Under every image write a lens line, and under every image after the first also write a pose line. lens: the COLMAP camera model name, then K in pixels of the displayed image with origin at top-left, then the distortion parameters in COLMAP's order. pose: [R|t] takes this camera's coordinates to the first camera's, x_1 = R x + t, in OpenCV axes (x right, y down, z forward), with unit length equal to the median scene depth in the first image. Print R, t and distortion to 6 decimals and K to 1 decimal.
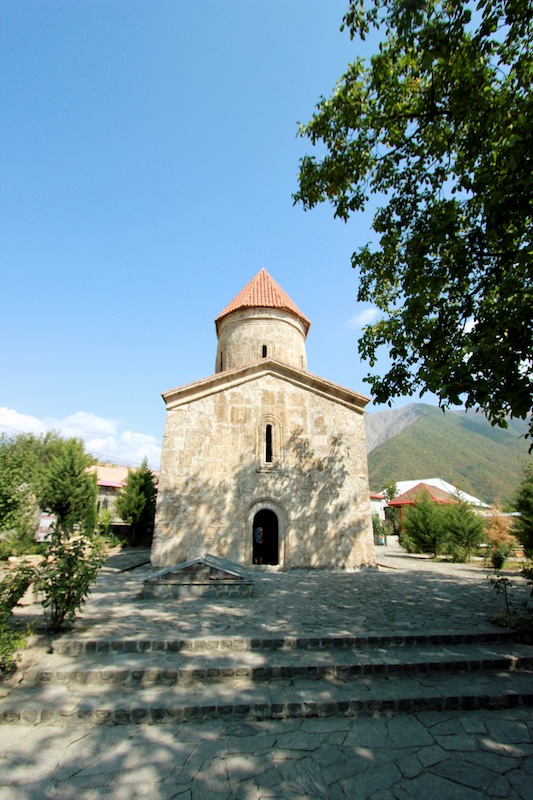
lens RADIAL K [[398.6, 0, 264.9], [0, 398.6, 400.0], [0, 0, 1]] dist [-0.004940, -0.000278]
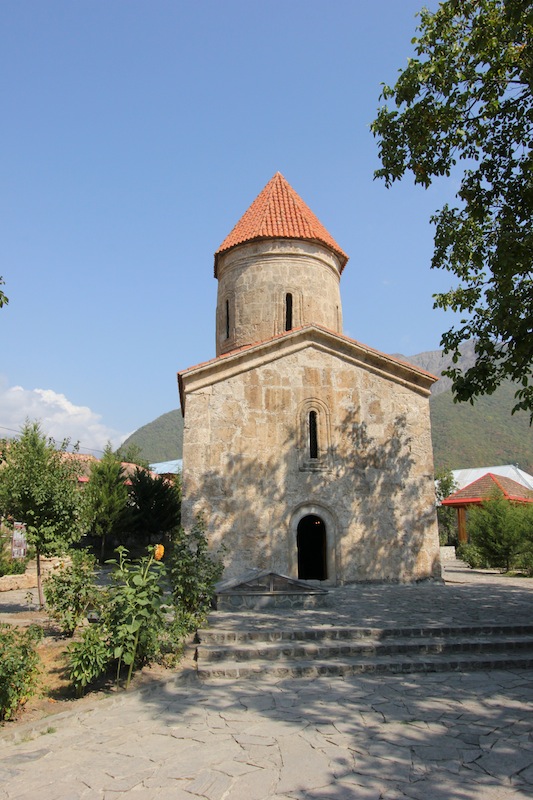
lens RADIAL K [[648.5, 0, 266.5], [0, 648.5, 400.0], [0, 0, 1]] dist [0.010180, 0.012639]
pose [[0.998785, -0.001189, 0.049258, -0.143987], [-0.003807, 0.994860, 0.101193, -0.090456], [-0.049125, -0.101257, 0.993647, -0.282683]]
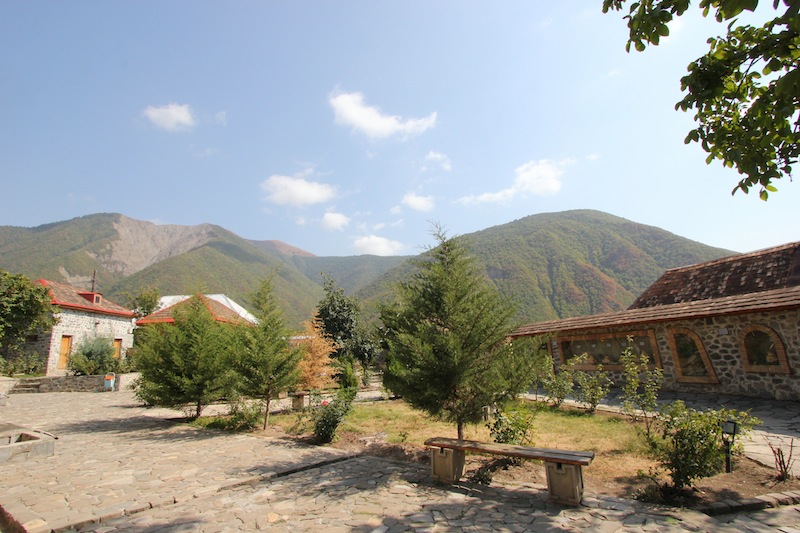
lens RADIAL K [[398.6, 0, 402.6], [0, 398.6, 257.3], [0, 0, 1]] dist [-0.004940, -0.000278]
pose [[0.671765, 0.129725, 0.729317, 0.279297], [-0.185935, 0.982556, -0.003507, 0.193490], [-0.717050, -0.133250, 0.684167, 0.659415]]
